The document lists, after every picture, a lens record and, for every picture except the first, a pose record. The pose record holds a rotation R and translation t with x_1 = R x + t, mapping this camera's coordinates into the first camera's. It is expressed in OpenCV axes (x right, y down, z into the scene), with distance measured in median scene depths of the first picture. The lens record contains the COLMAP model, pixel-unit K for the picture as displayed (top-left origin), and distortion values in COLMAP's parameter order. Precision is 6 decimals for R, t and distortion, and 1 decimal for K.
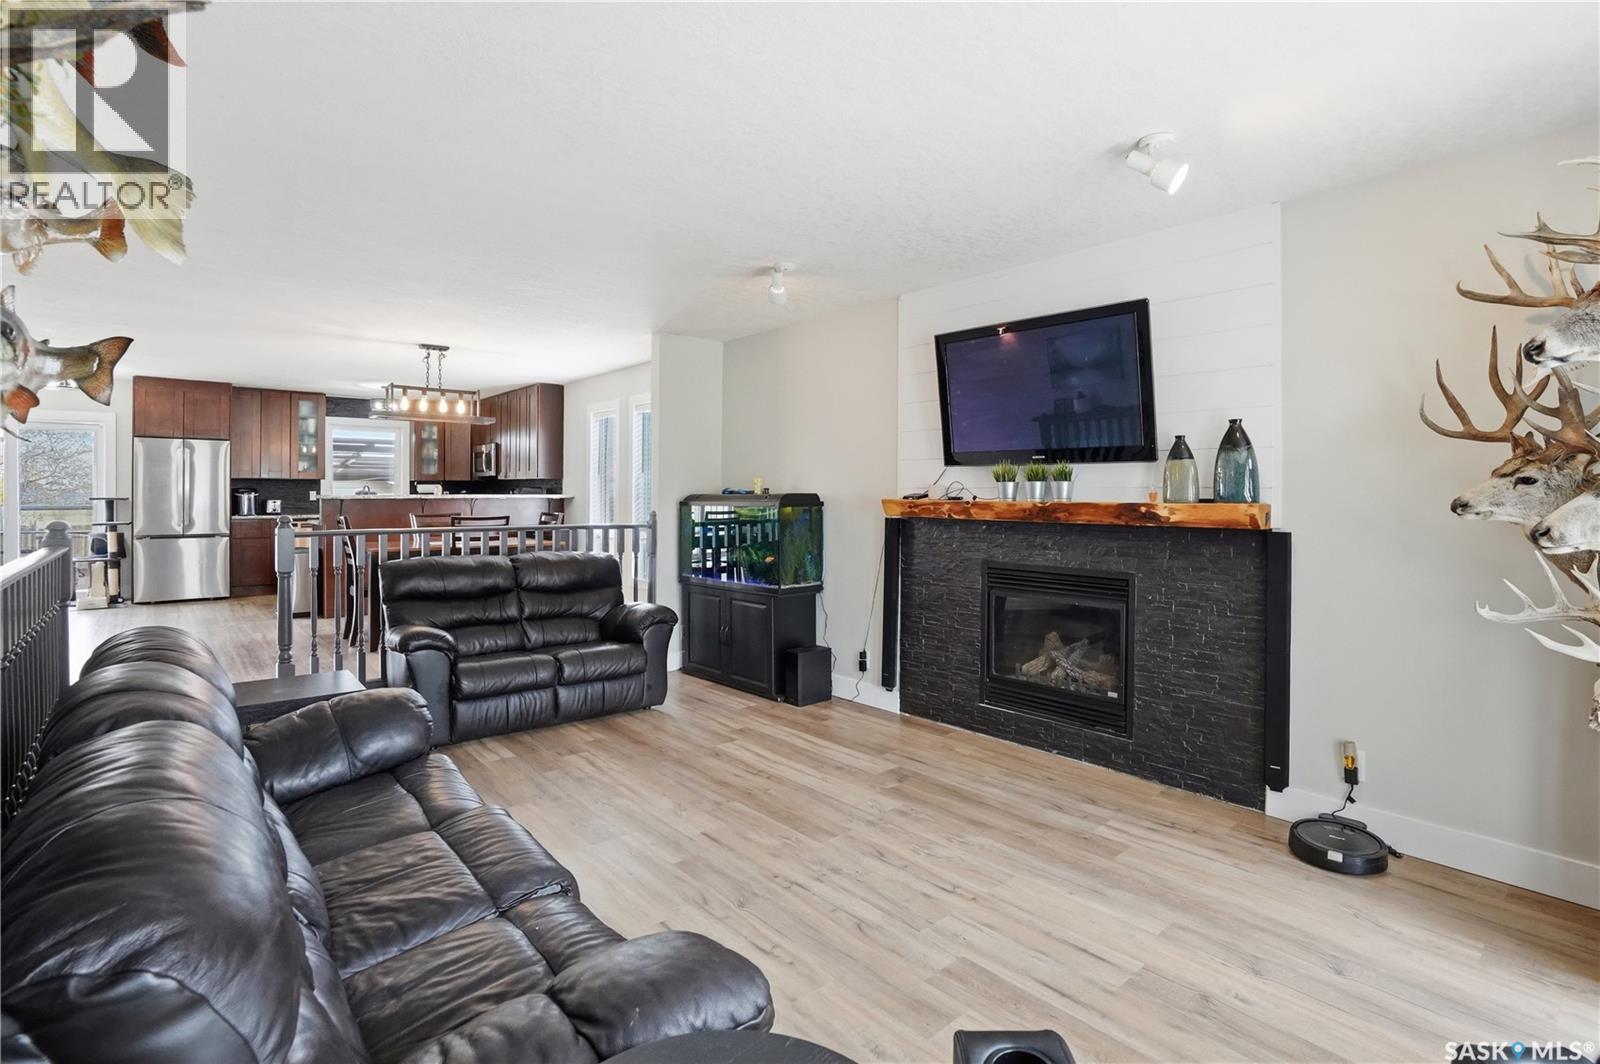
lens RADIAL K [[762.2, 0, 798.3], [0, 762.2, 508.7], [0, 0, 1]] dist [-0.075705, 0.032659]
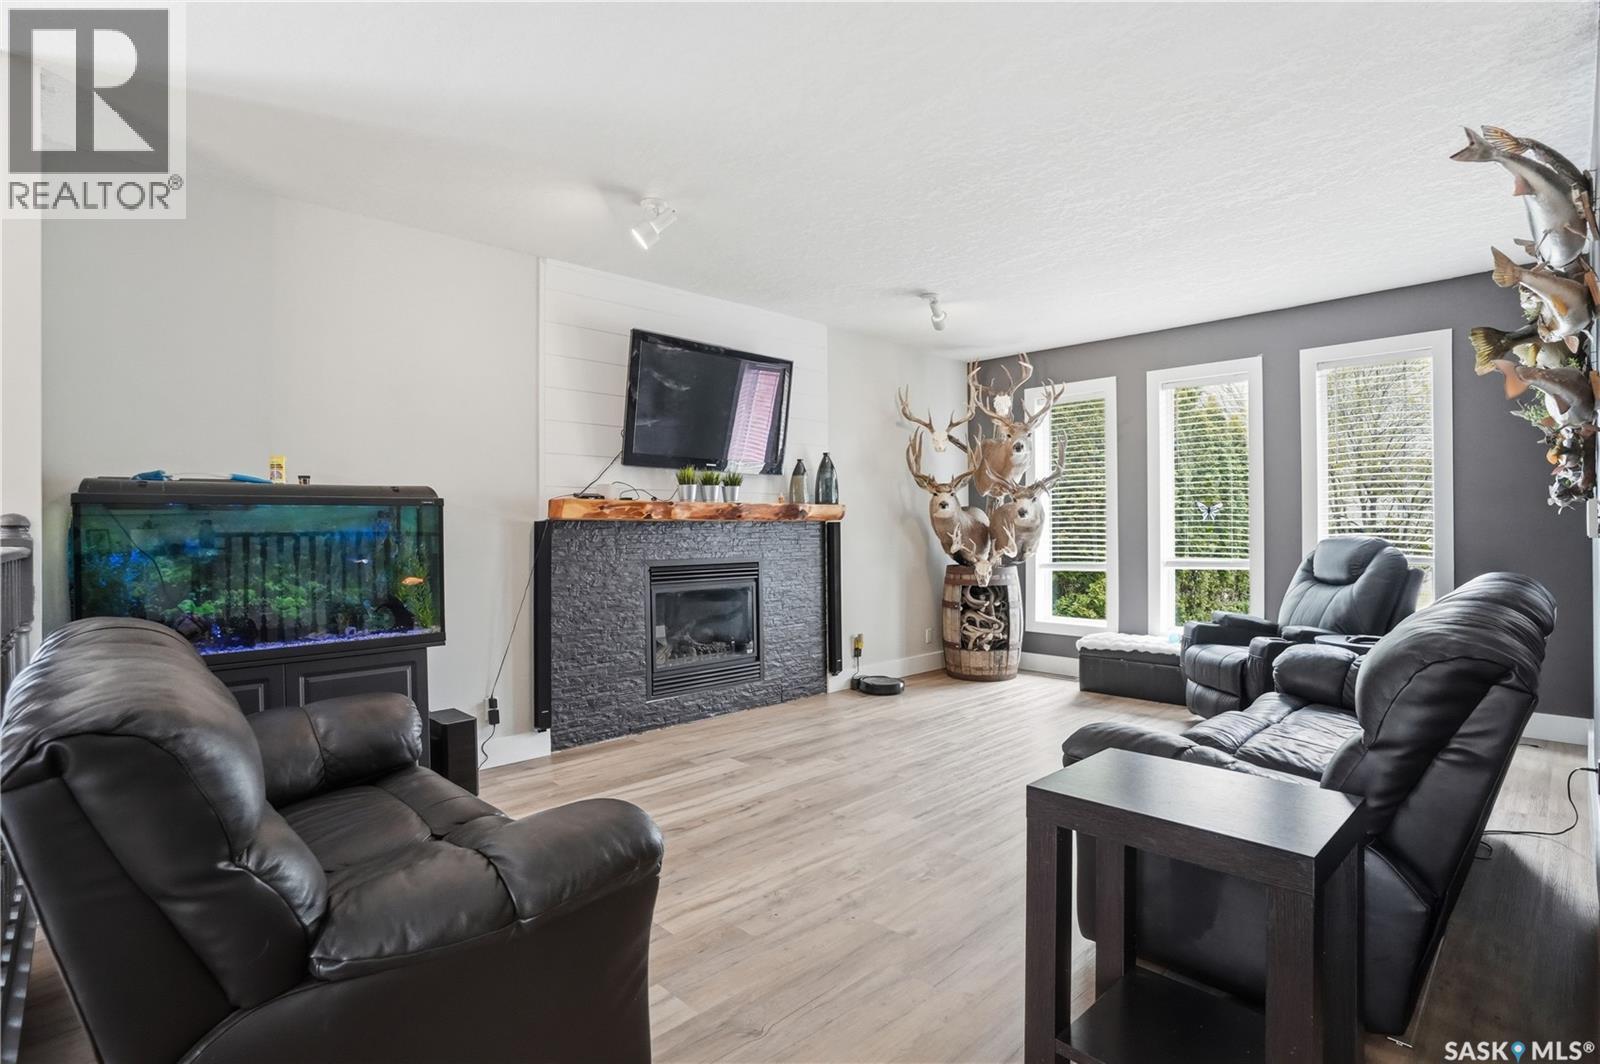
lens RADIAL K [[772.8, 0, 800.0], [0, 772.8, 532.0], [0, 0, 1]] dist [-0.047676, 0.000317]
pose [[-0.053291, -0.006481, 0.998558, -0.813355], [0.024034, 0.999681, 0.007771, 0.027459], [-0.998290, 0.024413, -0.053118, 0.855622]]
